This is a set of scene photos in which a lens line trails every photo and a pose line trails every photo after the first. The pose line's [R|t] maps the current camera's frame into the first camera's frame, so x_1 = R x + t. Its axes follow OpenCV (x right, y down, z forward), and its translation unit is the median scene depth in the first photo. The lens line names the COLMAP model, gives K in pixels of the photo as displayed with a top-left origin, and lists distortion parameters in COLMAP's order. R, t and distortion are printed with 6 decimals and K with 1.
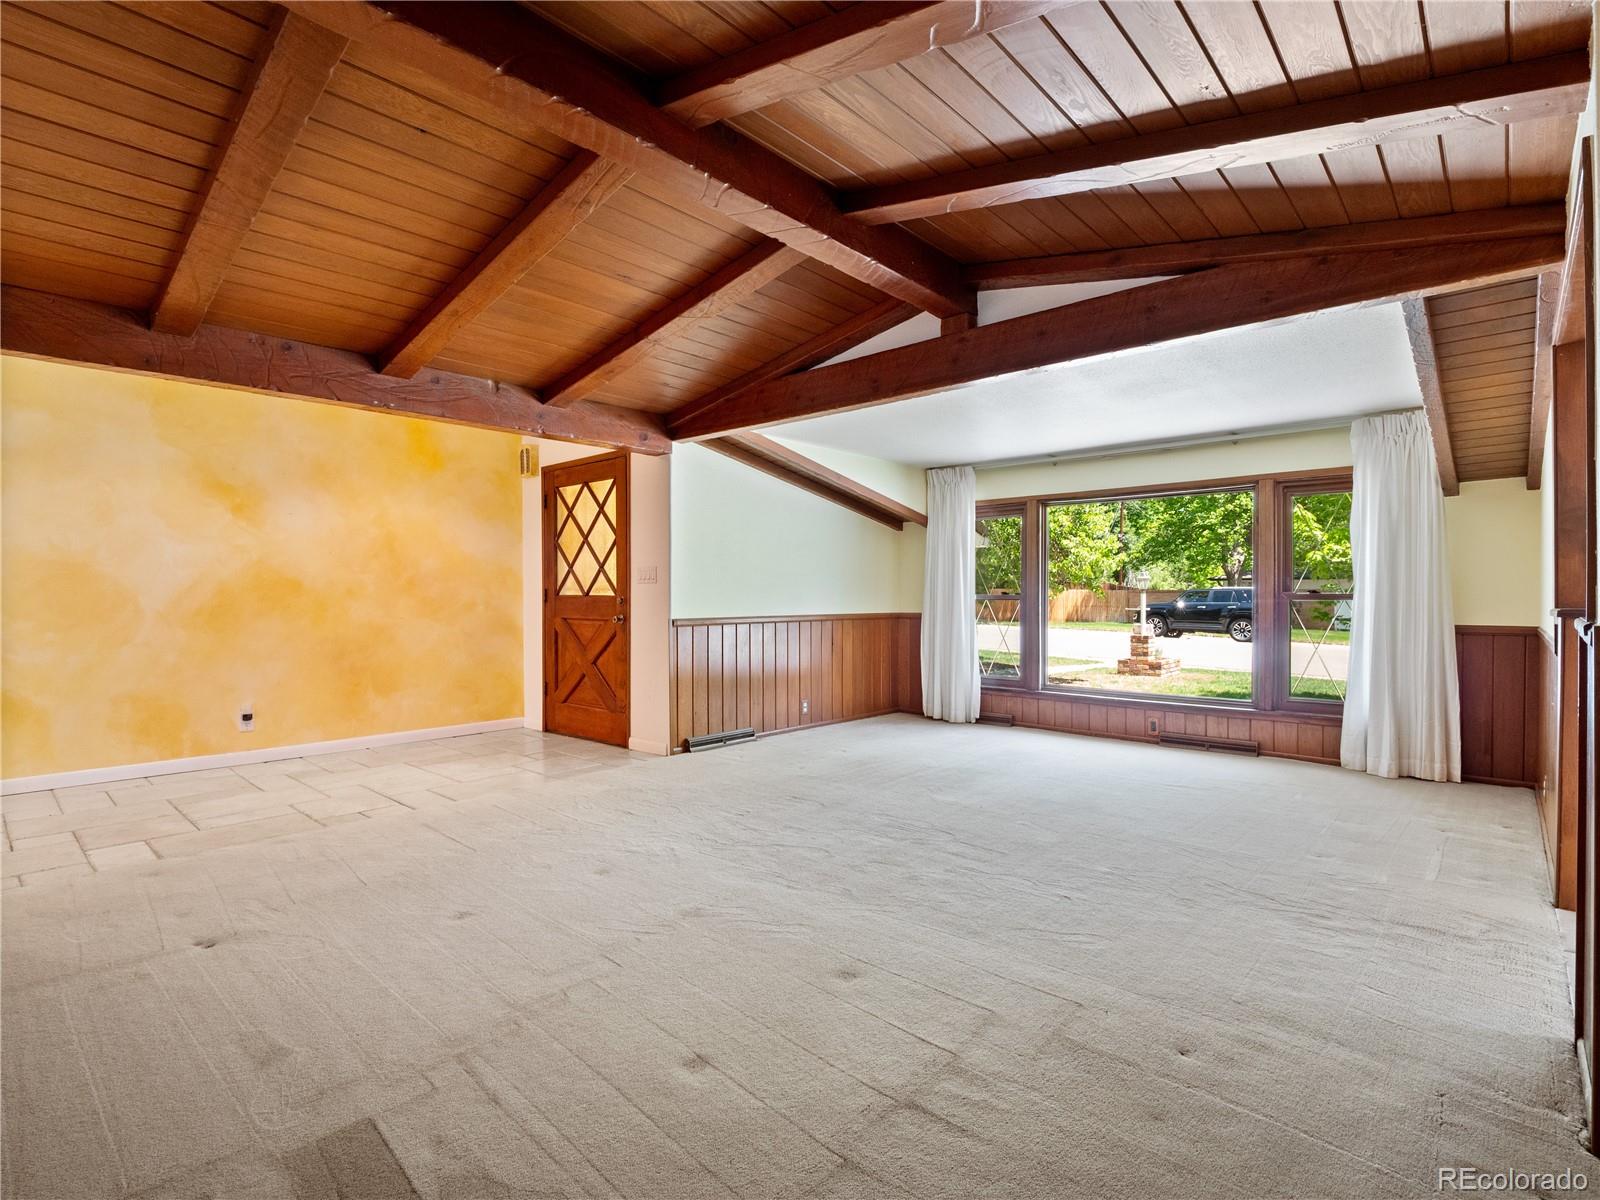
lens RADIAL K [[785.1, 0, 790.8], [0, 785.1, 596.7], [0, 0, 1]] dist [-0.001026, -0.017593]
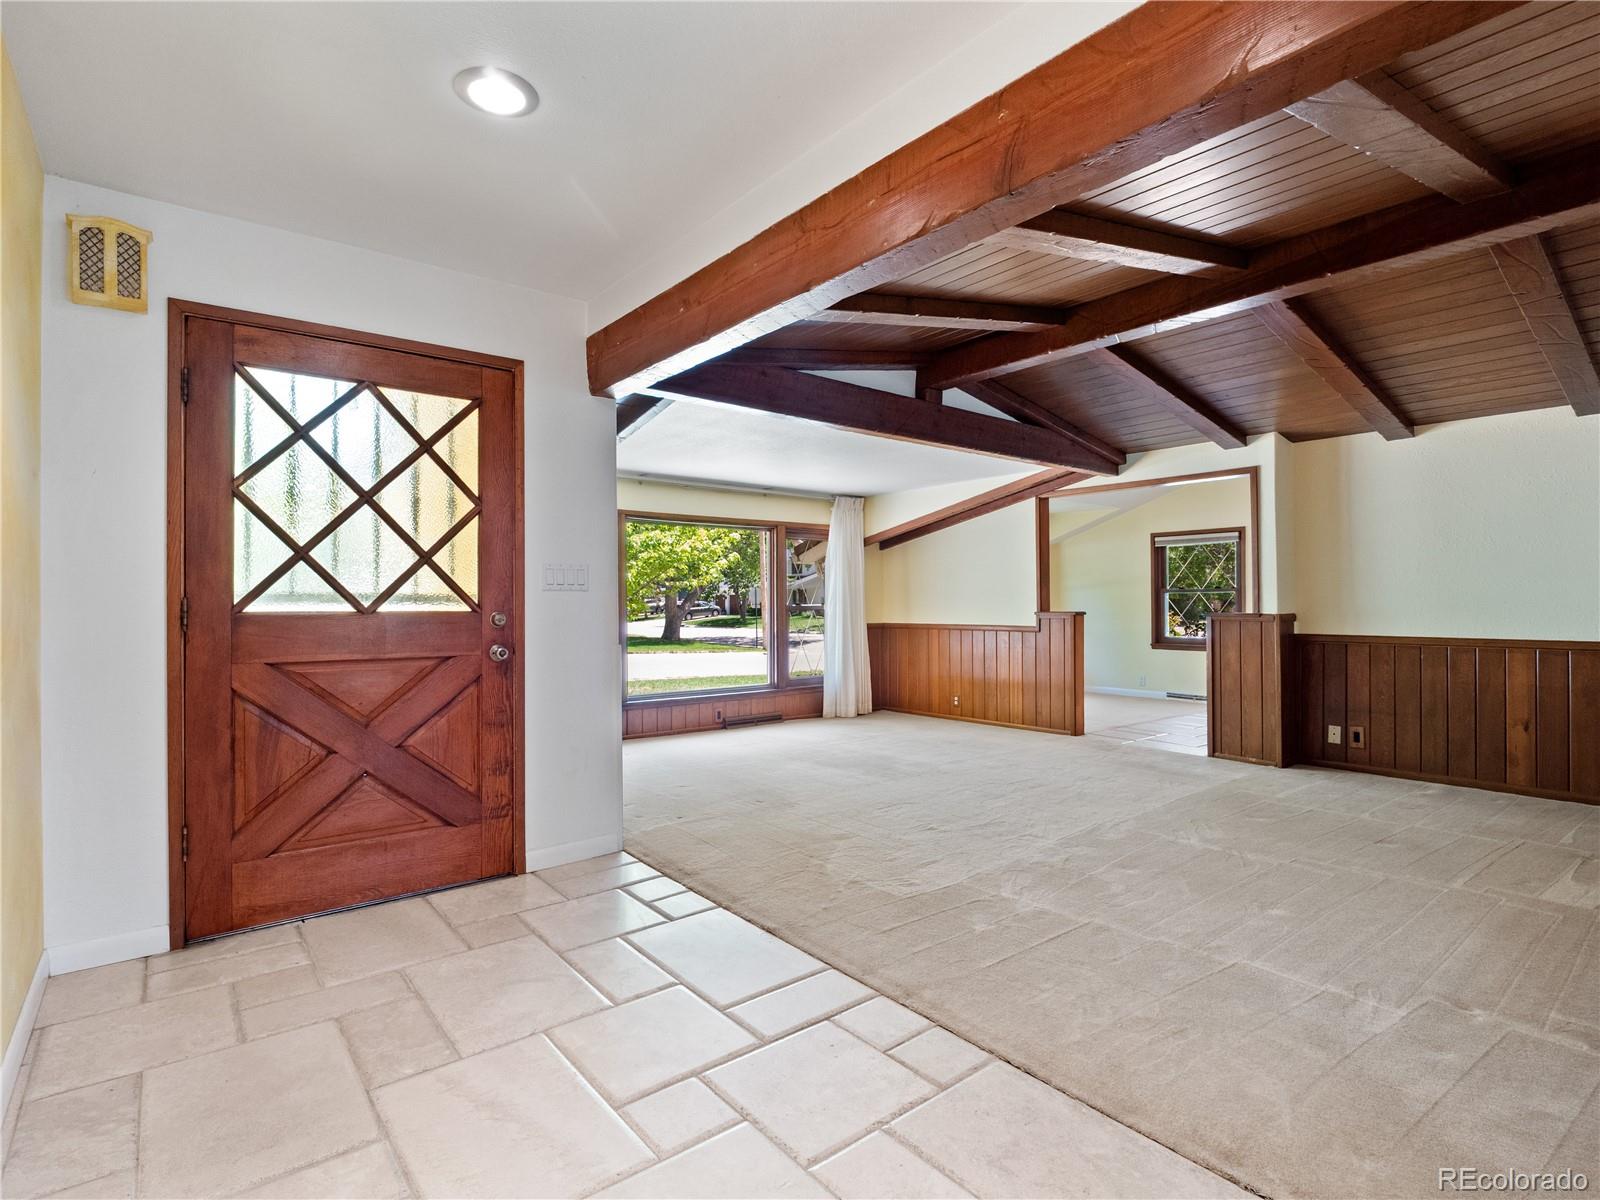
lens RADIAL K [[797.3, 0, 797.1], [0, 797.3, 618.1], [0, 0, 1]] dist [-0.000076, -0.016624]
pose [[0.147927, -0.015234, 0.988881, -0.734908], [0.015913, 0.999789, 0.013022, -0.000340], [-0.988870, 0.013810, 0.148138, 0.676954]]
